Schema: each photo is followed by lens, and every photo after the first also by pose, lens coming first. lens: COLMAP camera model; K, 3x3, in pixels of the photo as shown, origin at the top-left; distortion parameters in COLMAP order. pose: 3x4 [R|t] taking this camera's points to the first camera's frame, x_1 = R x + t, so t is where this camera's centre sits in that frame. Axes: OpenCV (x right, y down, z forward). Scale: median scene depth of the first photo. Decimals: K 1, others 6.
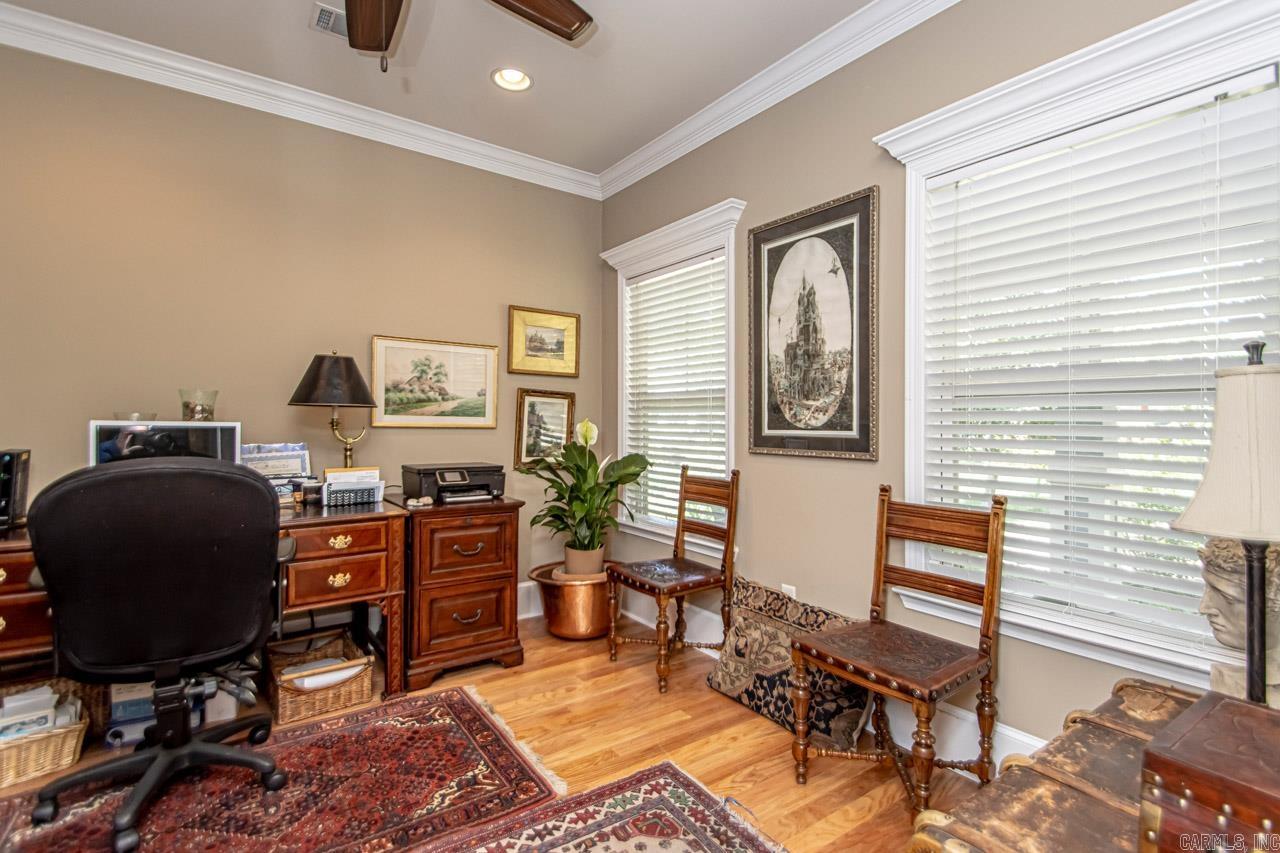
lens RADIAL K [[604.4, 0, 656.7], [0, 604.4, 417.8], [0, 0, 1]] dist [0.014650, -0.016811]
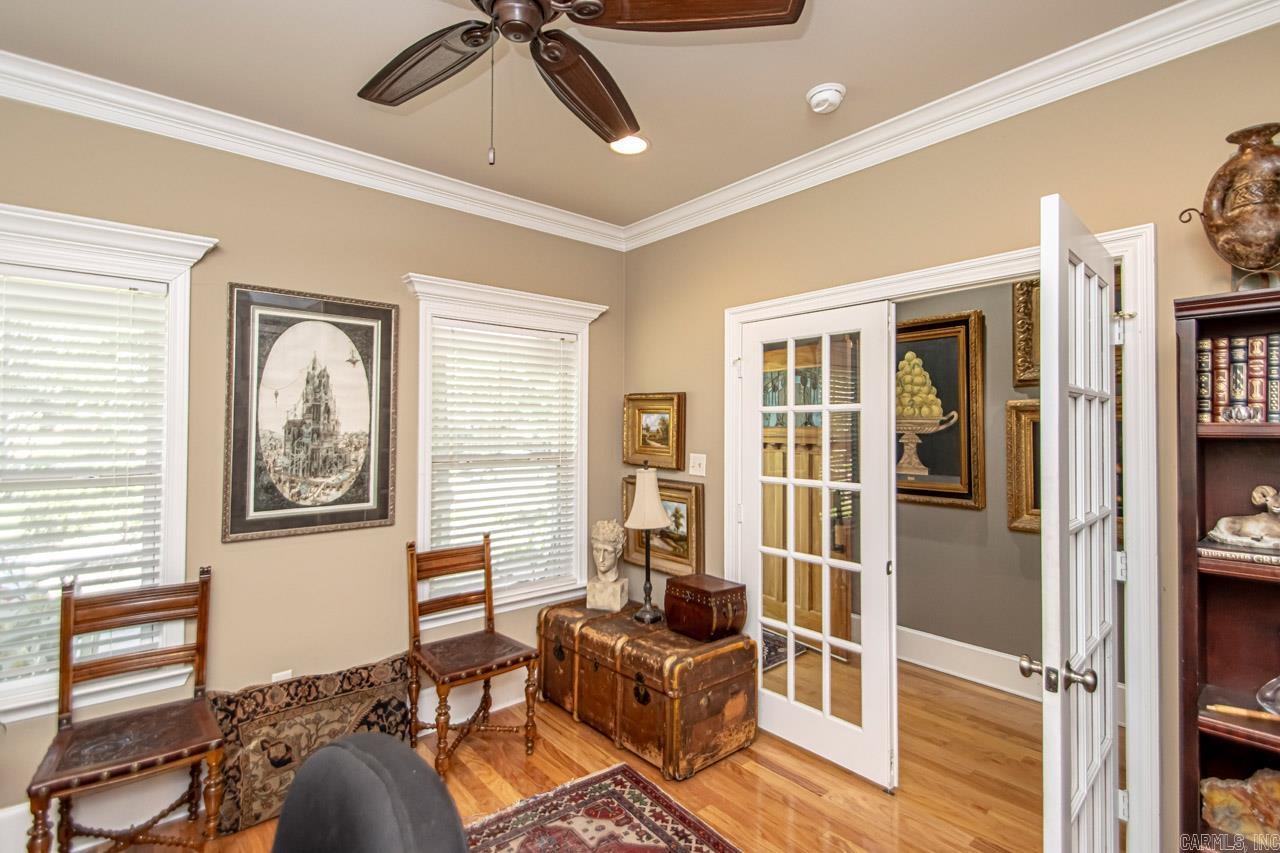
lens RADIAL K [[604.4, 0, 656.7], [0, 604.4, 417.8], [0, 0, 1]] dist [0.014650, -0.016811]
pose [[-0.105645, 0.028332, 0.994000, -0.854981], [0.007864, 0.999587, -0.027656, -0.099819], [-0.994373, 0.004895, -0.105825, 0.543824]]
